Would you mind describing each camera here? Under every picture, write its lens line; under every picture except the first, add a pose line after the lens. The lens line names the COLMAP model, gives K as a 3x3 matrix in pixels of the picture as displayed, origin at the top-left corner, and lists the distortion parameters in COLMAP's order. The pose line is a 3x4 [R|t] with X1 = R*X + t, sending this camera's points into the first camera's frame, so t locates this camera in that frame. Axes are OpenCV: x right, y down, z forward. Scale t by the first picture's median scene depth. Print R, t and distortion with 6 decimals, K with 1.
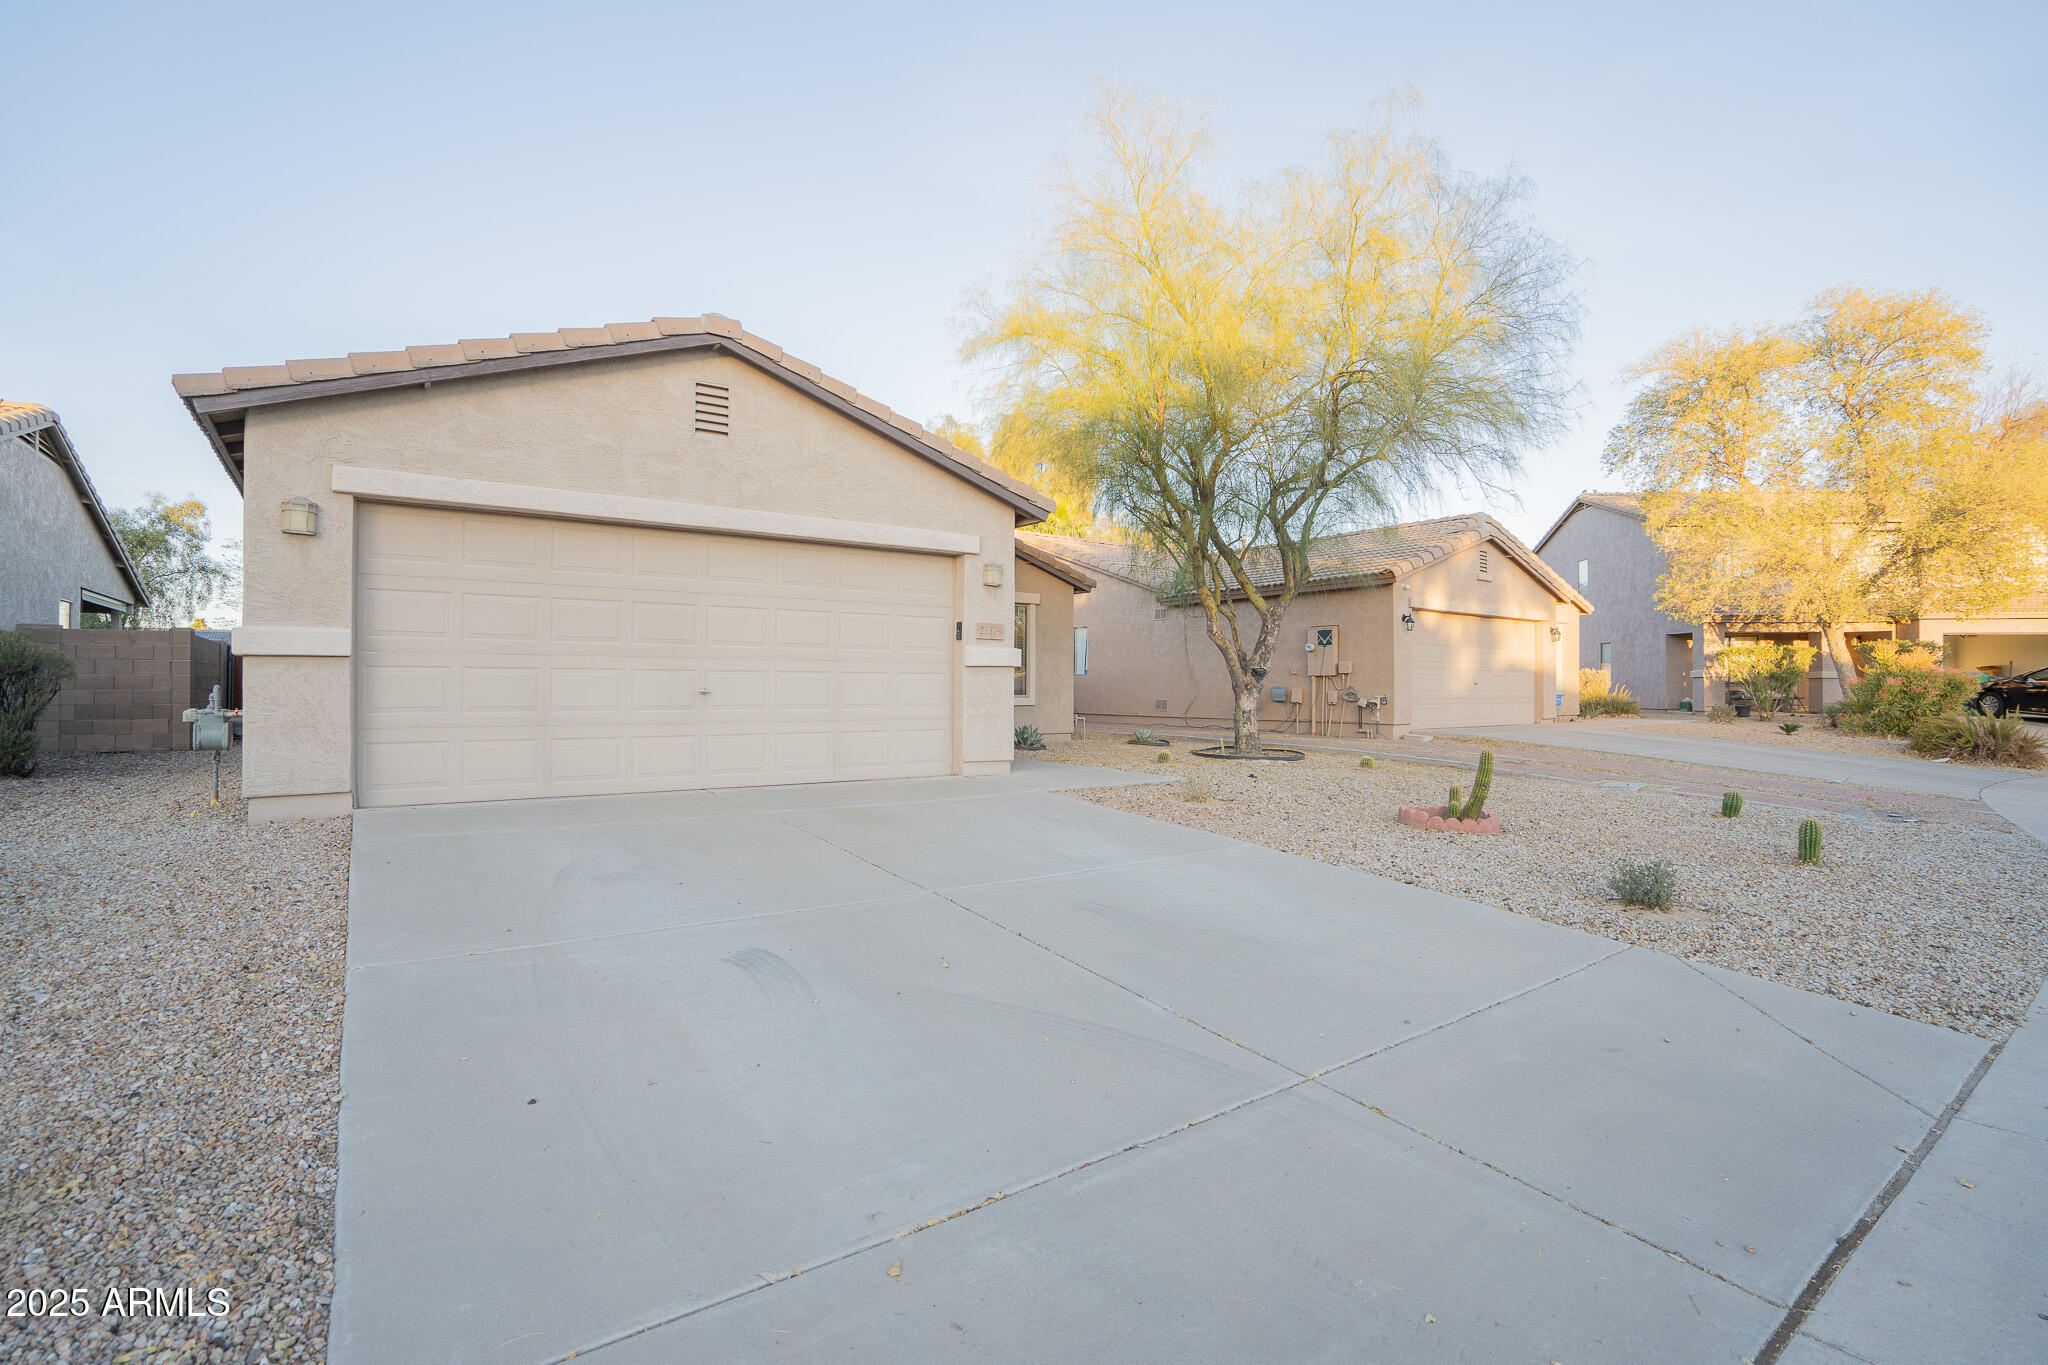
lens RADIAL K [[946.5, 0, 1024.0], [0, 946.5, 682.5], [0, 0, 1]] dist [-0.065536, 0.028141]
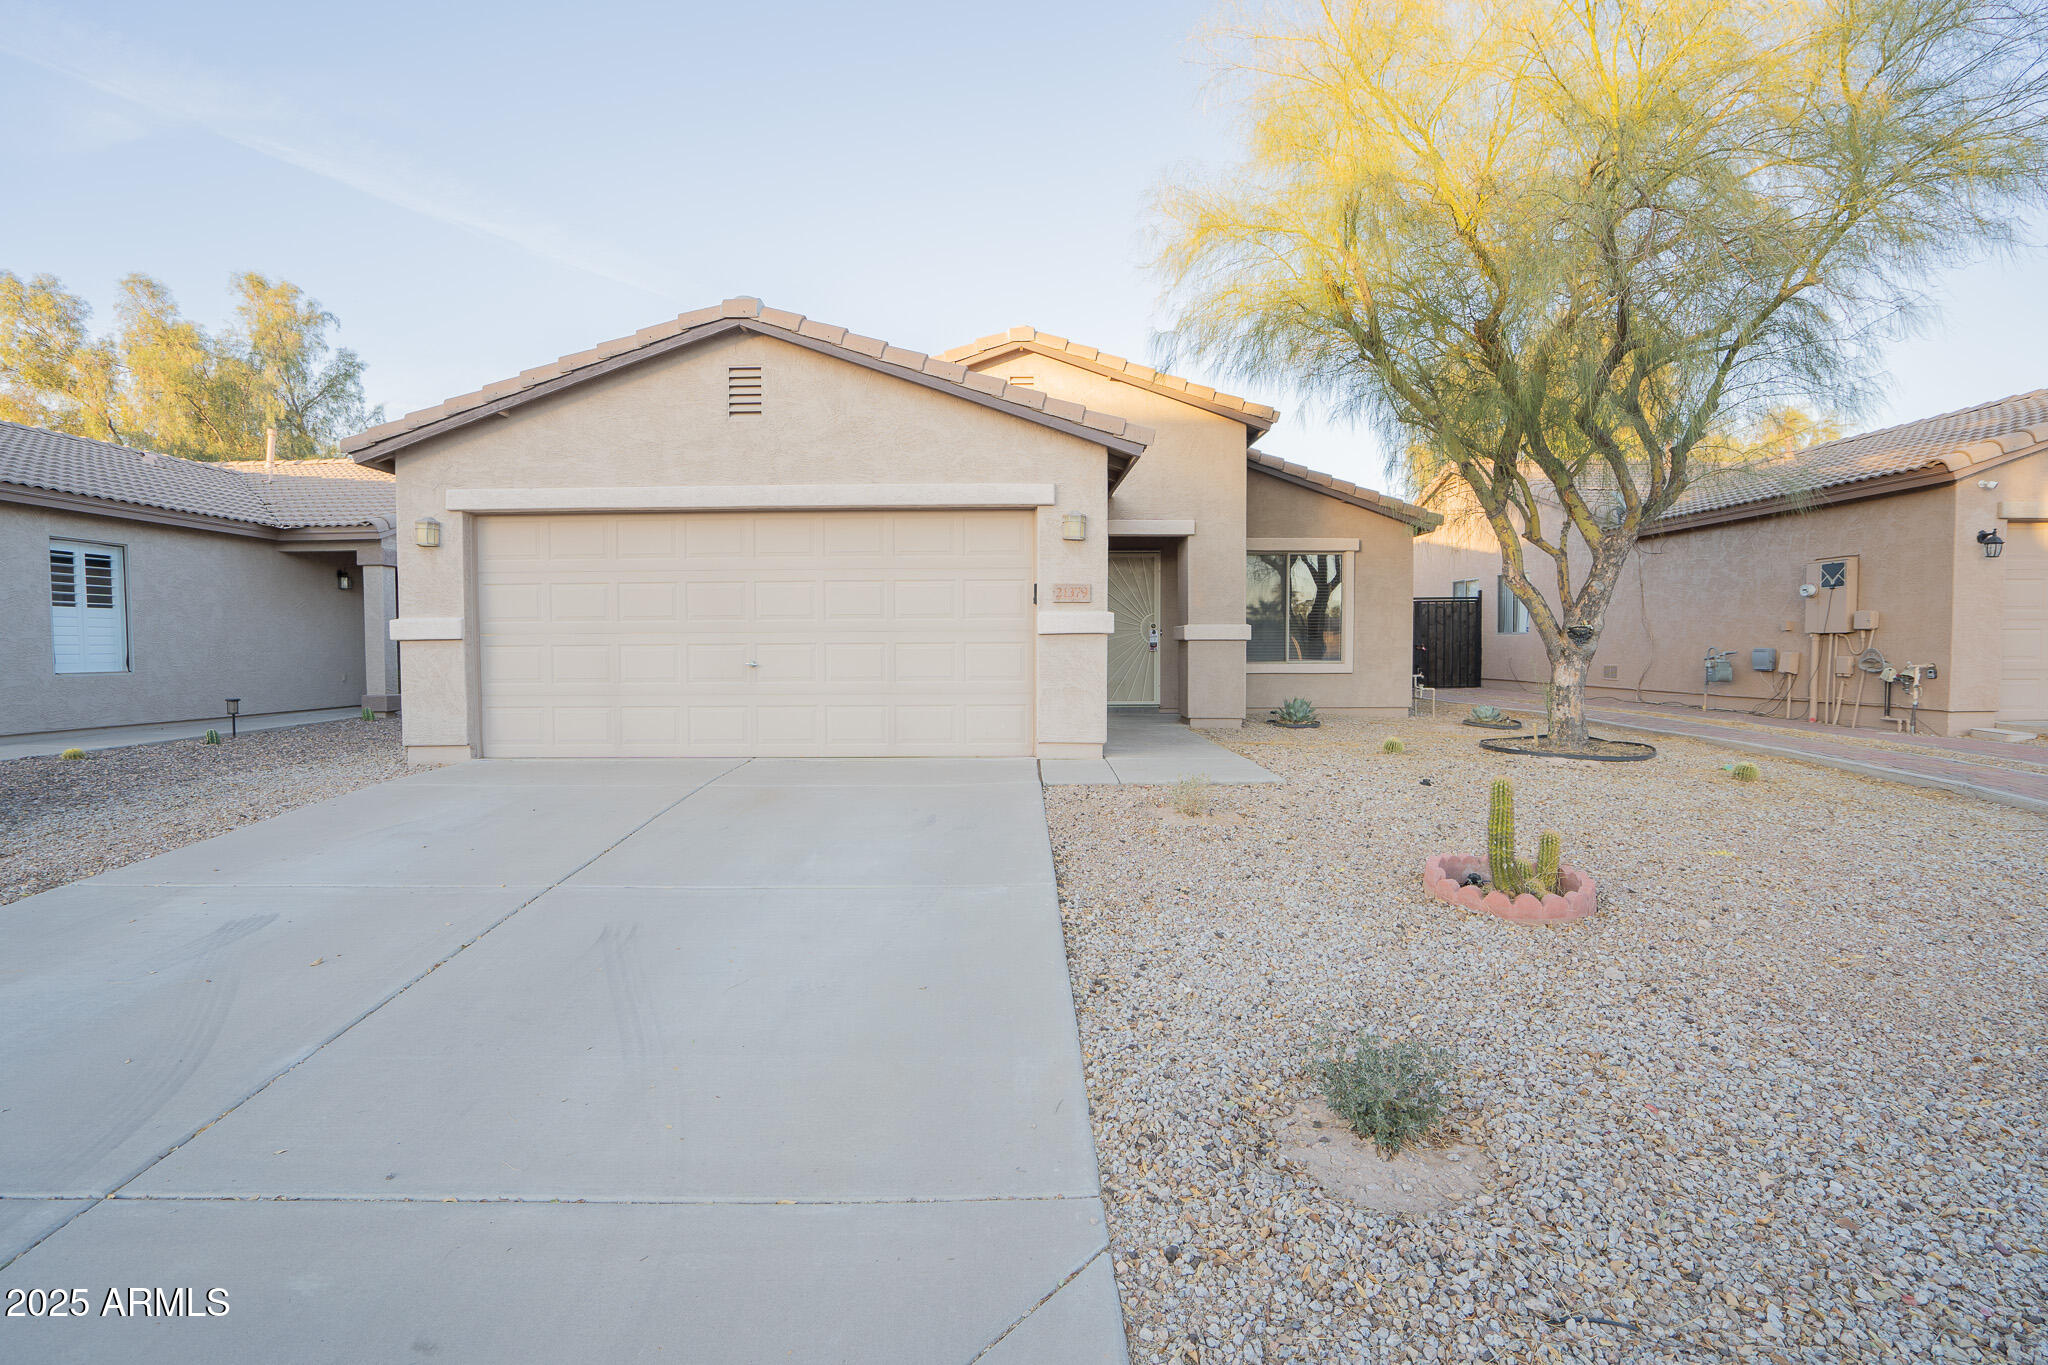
lens RADIAL K [[946.5, 0, 1024.0], [0, 946.5, 682.5], [0, 0, 1]] dist [-0.065536, 0.028141]
pose [[0.812387, 0.016291, -0.582892, 0.427512], [0.010020, 0.999072, 0.041888, -0.009311], [0.583033, -0.039870, 0.811470, 0.269627]]
